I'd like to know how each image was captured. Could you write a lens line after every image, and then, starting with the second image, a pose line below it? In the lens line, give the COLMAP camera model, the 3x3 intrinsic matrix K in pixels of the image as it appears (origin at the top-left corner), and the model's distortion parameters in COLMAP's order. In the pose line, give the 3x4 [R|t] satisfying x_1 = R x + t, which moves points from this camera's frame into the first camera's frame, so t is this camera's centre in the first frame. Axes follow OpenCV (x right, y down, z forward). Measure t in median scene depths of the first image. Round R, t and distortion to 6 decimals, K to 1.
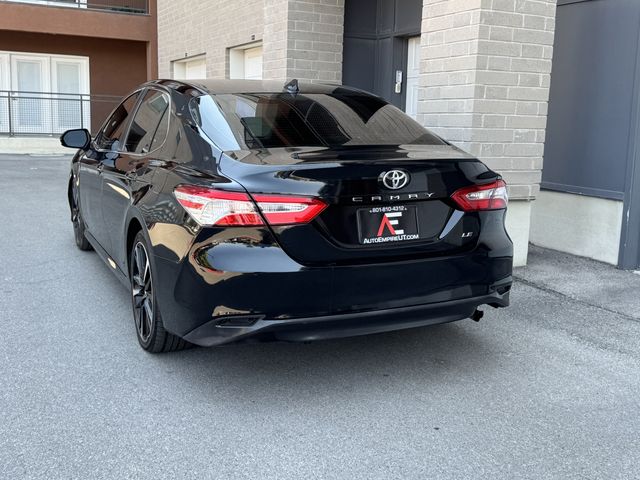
lens RADIAL K [[717.9, 0, 320.0], [0, 717.9, 240.0], [0, 0, 1]] dist [0.201950, -0.503376]
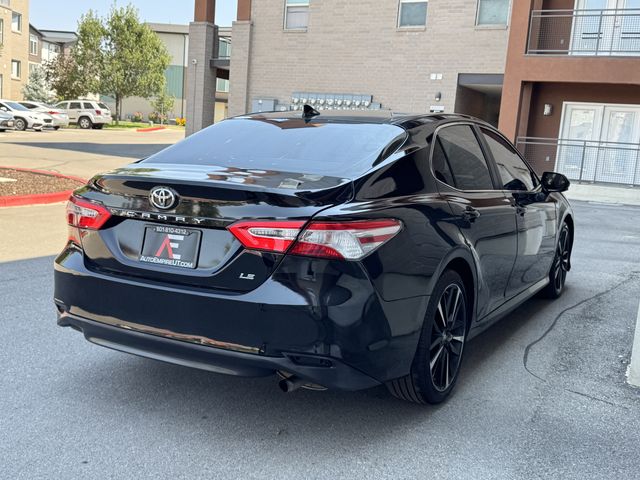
lens RADIAL K [[697.3, 0, 321.2], [0, 697.3, 232.2], [0, 0, 1]] dist [0.209672, -0.602646]
pose [[0.565485, 0.116051, -0.816553, 0.721444], [-0.183611, 0.982919, 0.012539, -0.066421], [0.804060, 0.142837, 0.577135, 0.472033]]
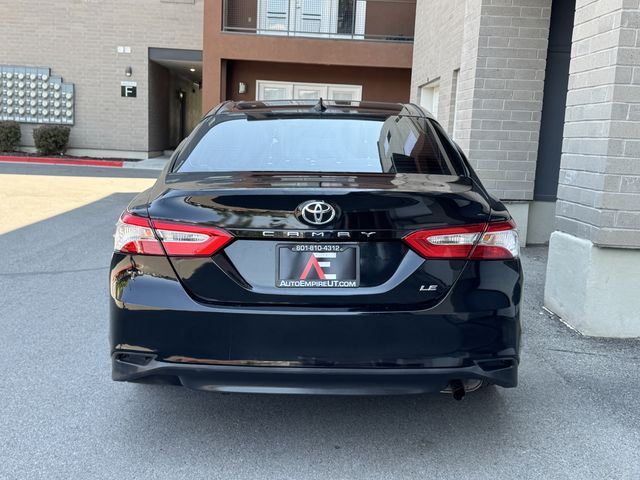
lens RADIAL K [[717.9, 0, 320.0], [0, 717.9, 240.0], [0, 0, 1]] dist [0.201950, -0.503376]
pose [[0.902496, 0.069659, -0.425027, 0.340126], [-0.084779, 0.996259, -0.016740, -0.028807], [0.422271, 0.051142, 0.905026, 0.183705]]
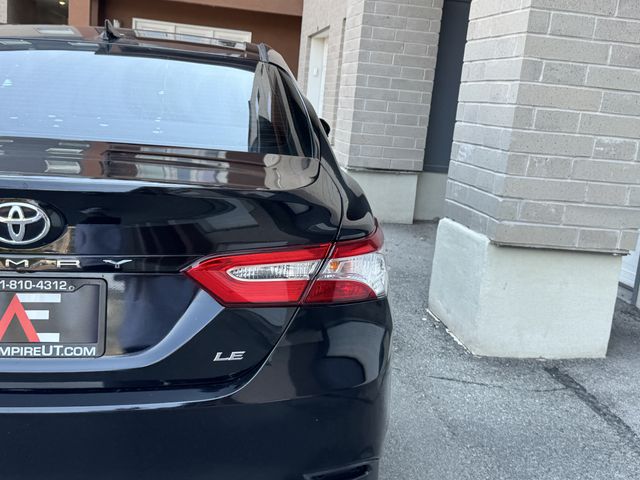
lens RADIAL K [[714.5, 0, 319.2], [0, 714.5, 227.8], [0, 0, 1]] dist [0.189273, -0.472263]
pose [[0.950149, 0.110300, -0.291635, 0.301291], [-0.110004, 0.993778, 0.017464, -0.080420], [0.291746, 0.015488, 0.956370, 0.463580]]
